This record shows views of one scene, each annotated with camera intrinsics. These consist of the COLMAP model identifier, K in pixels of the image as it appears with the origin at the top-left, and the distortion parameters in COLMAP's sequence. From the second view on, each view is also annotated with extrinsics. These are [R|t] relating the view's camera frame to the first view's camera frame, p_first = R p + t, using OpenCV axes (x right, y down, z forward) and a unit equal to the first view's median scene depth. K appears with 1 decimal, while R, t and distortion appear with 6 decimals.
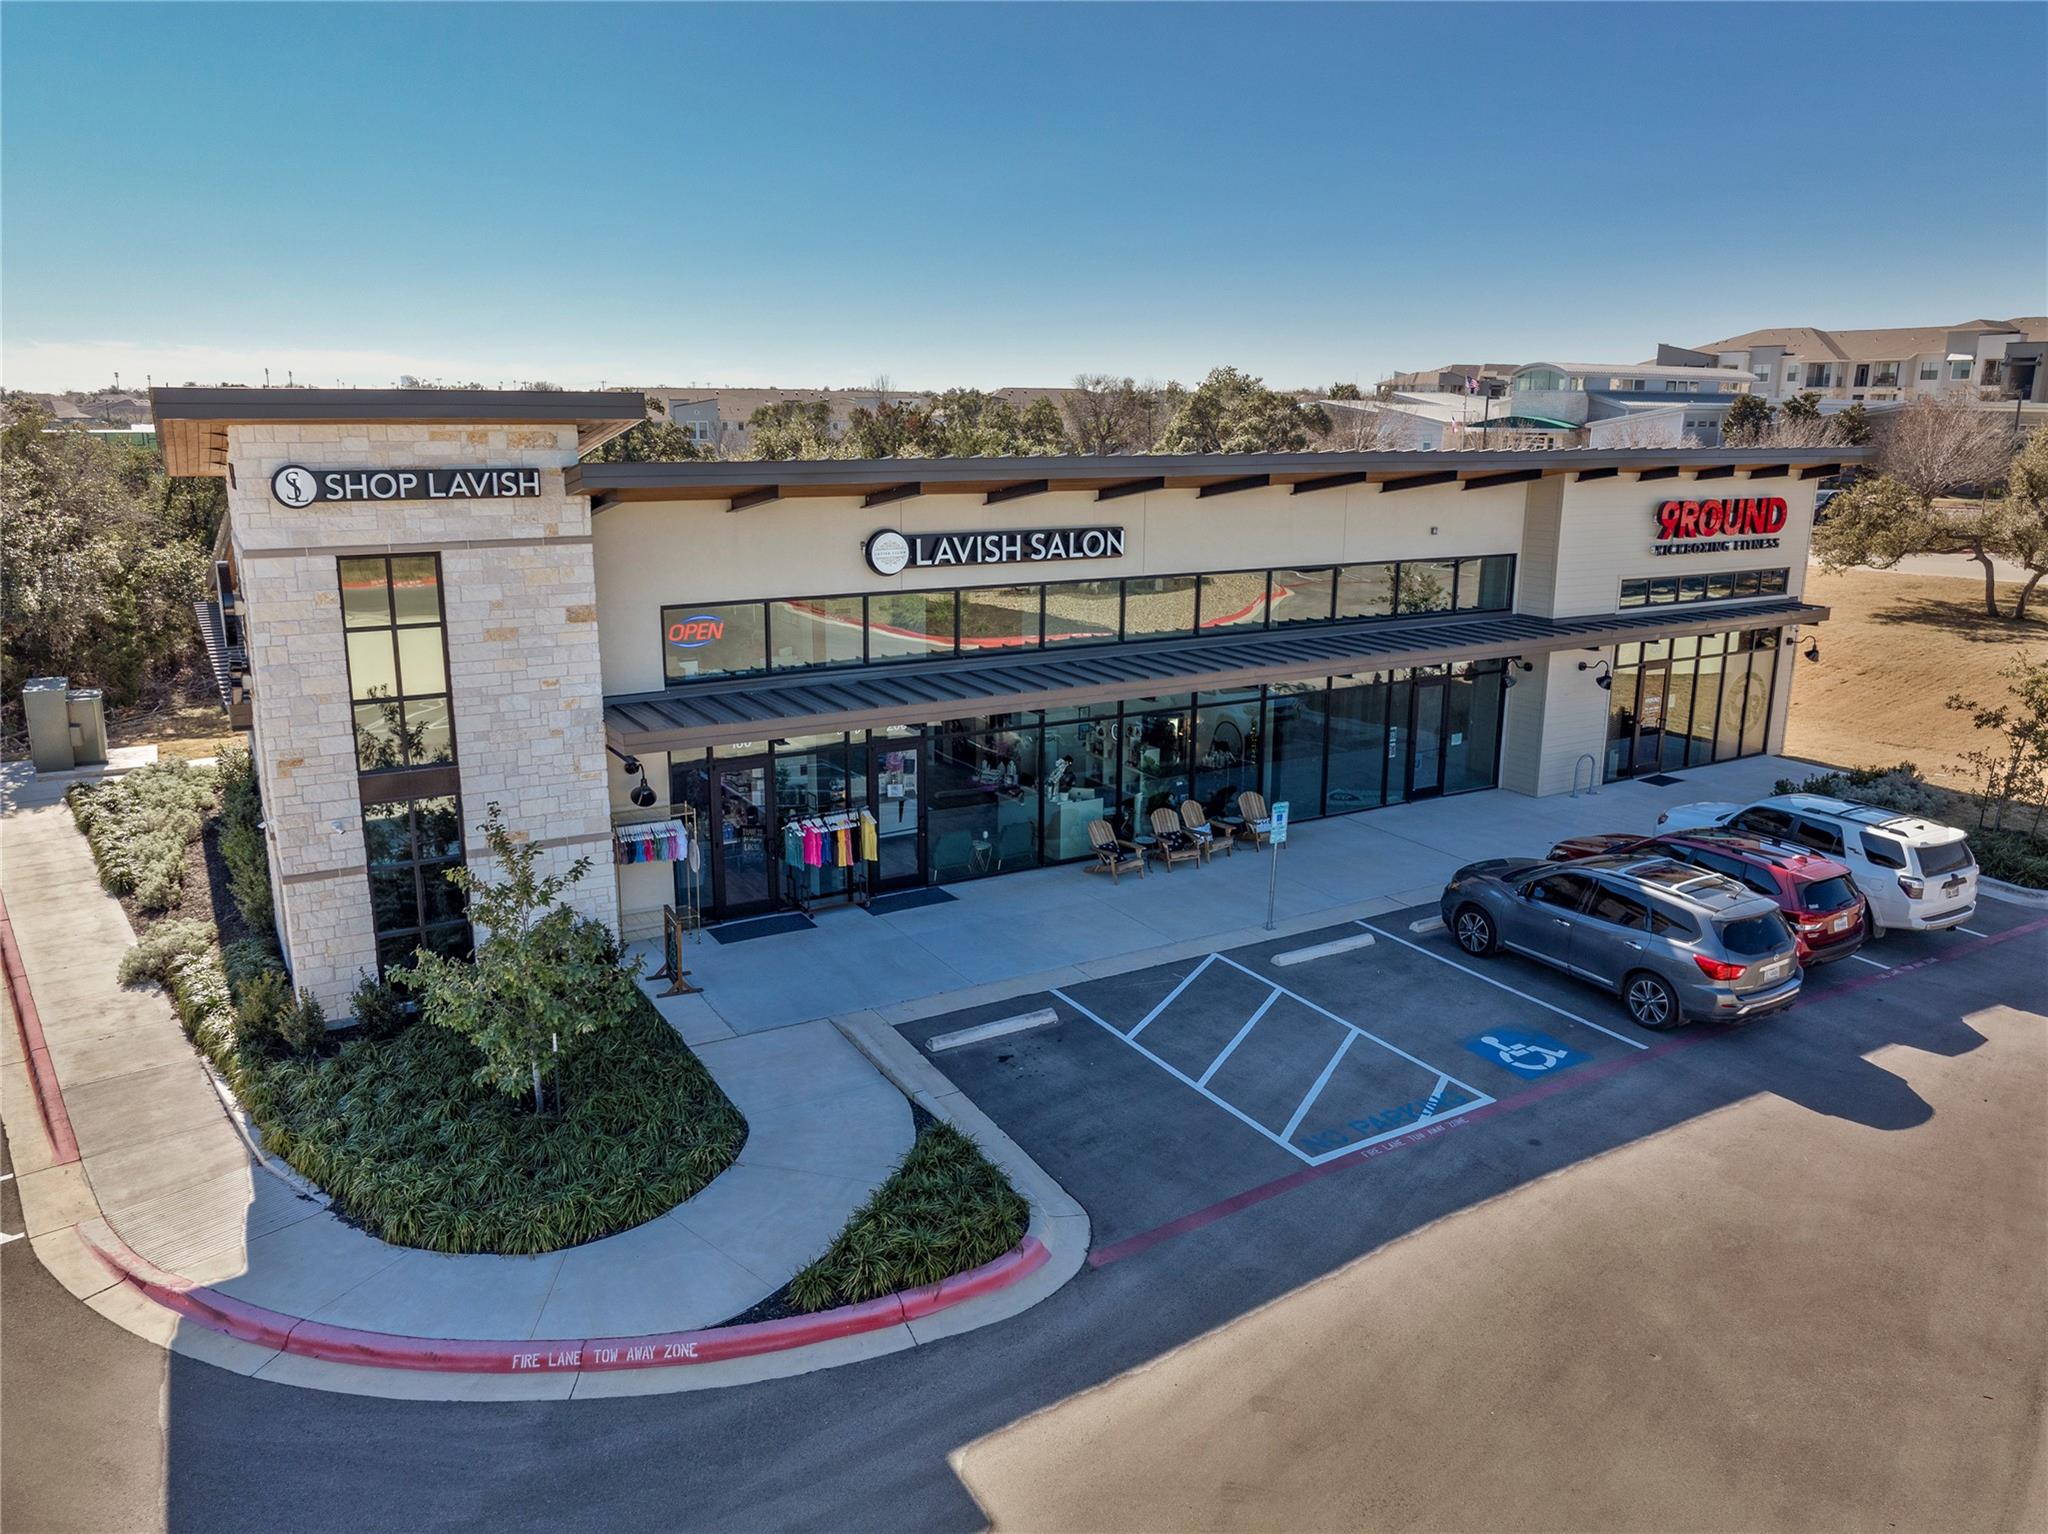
lens RADIAL K [[1453.7, 0, 1025.3], [0, 1453.7, 759.9], [0, 0, 1]] dist [-0.026242, 0.007566]
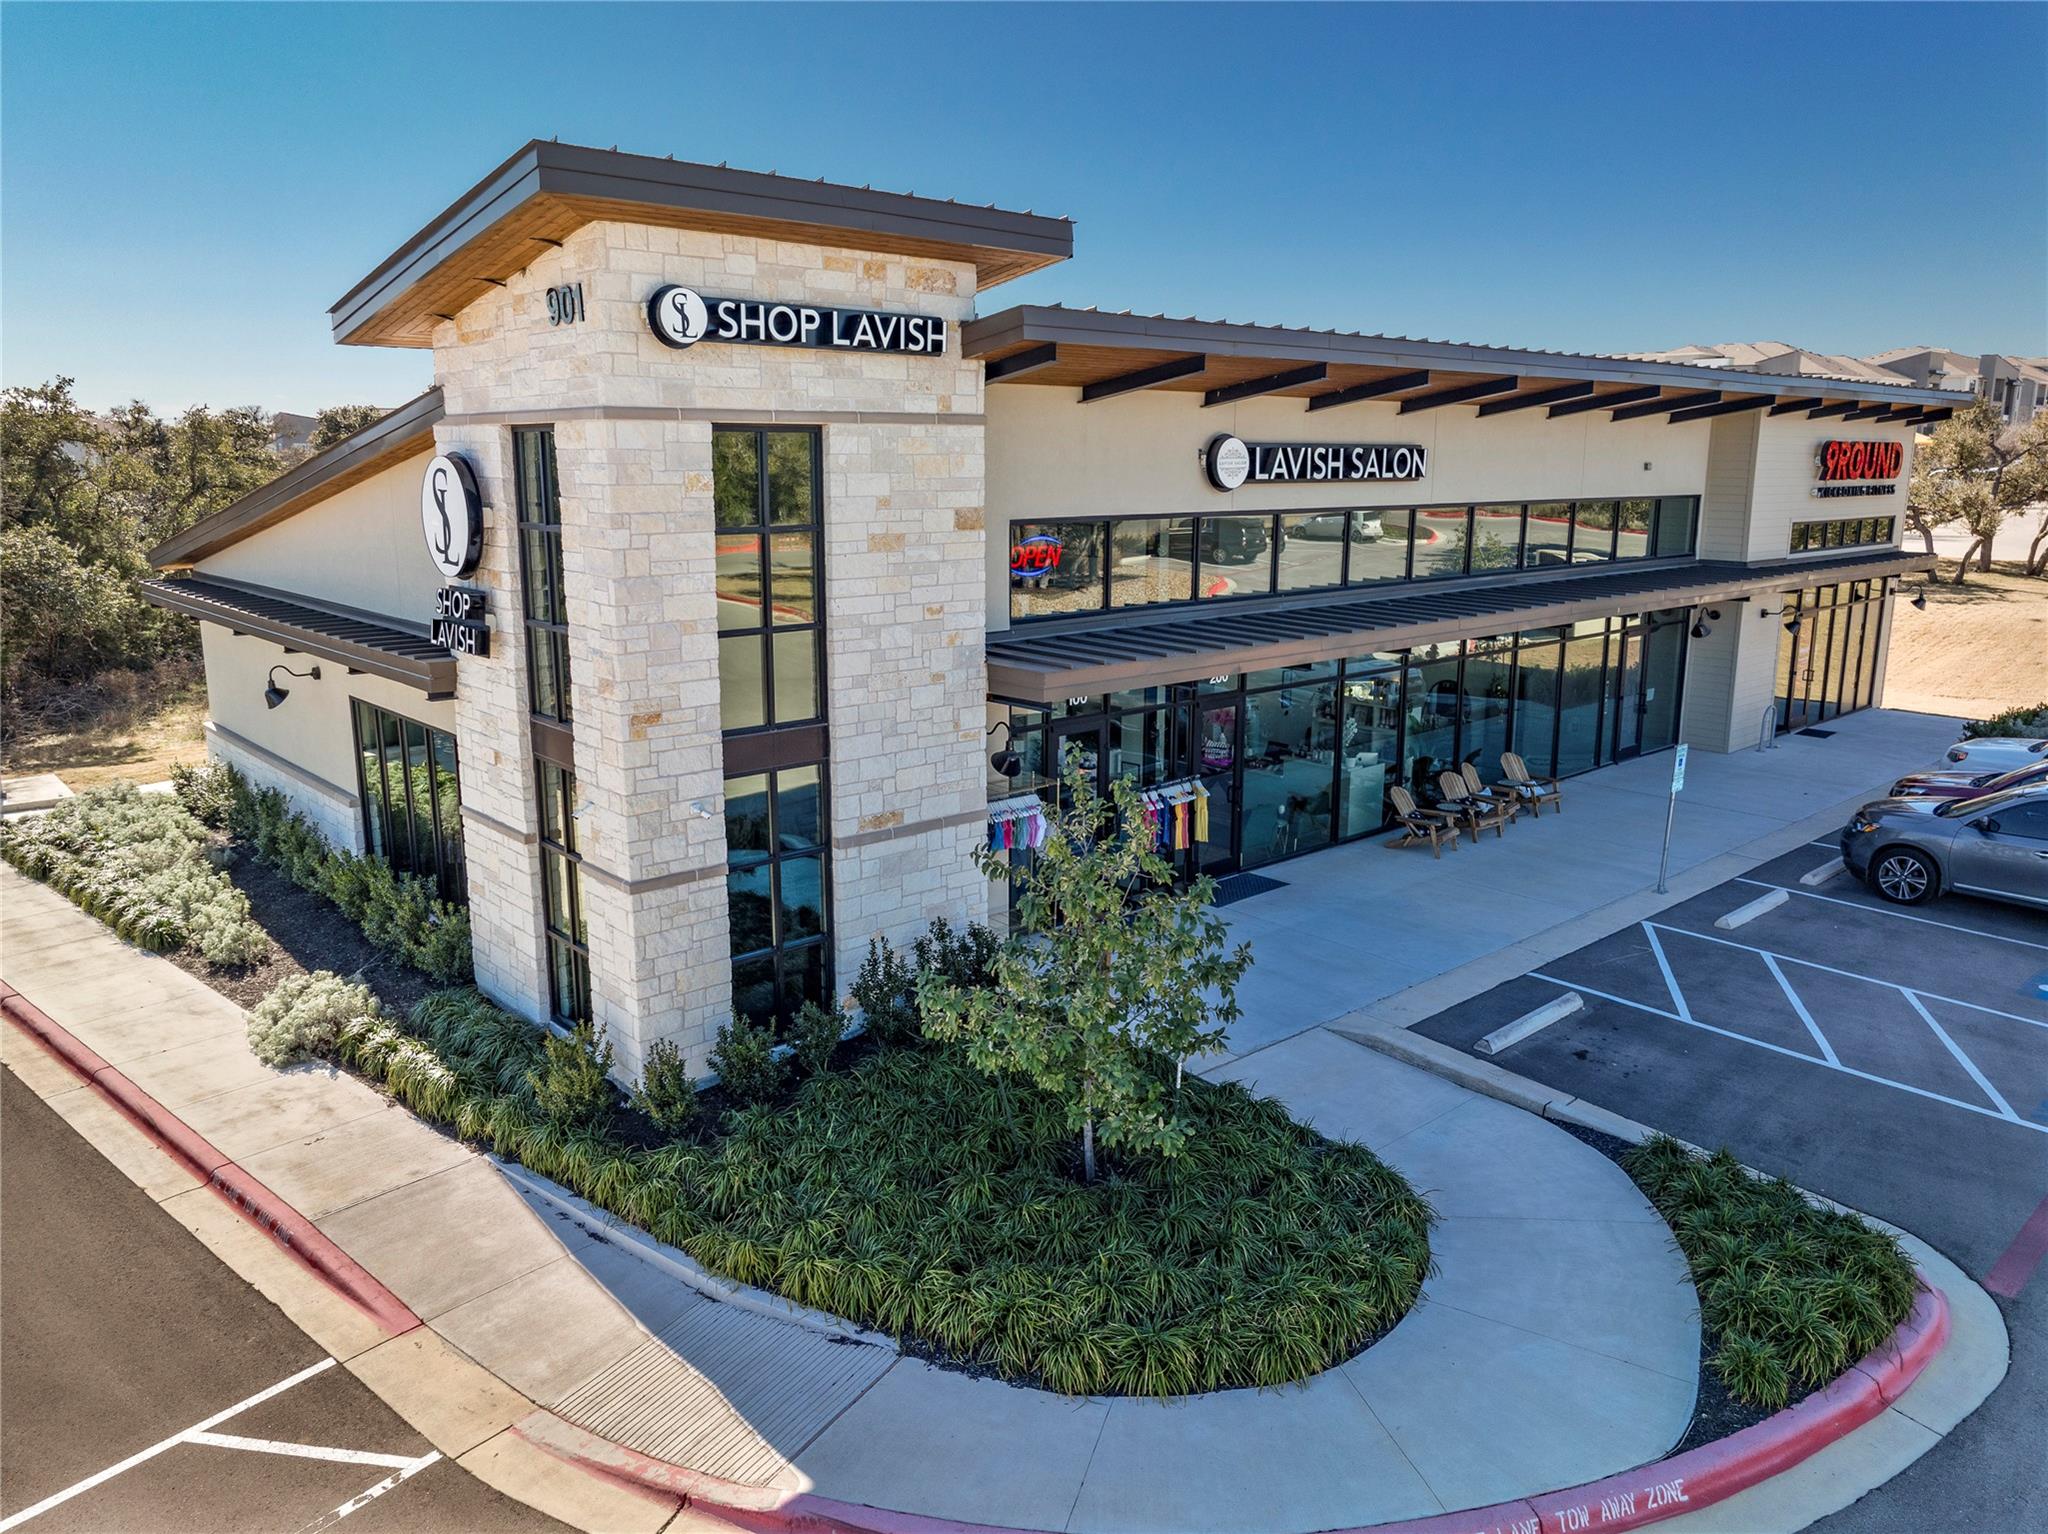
lens RADIAL K [[1453.7, 0, 1025.3], [0, 1453.7, 759.9], [0, 0, 1]] dist [-0.026242, 0.007566]
pose [[0.980787, -0.044315, 0.189984, -0.402698], [0.049122, 0.998579, -0.020668, 0.039662], [-0.188798, 0.029603, 0.981570, 0.239126]]
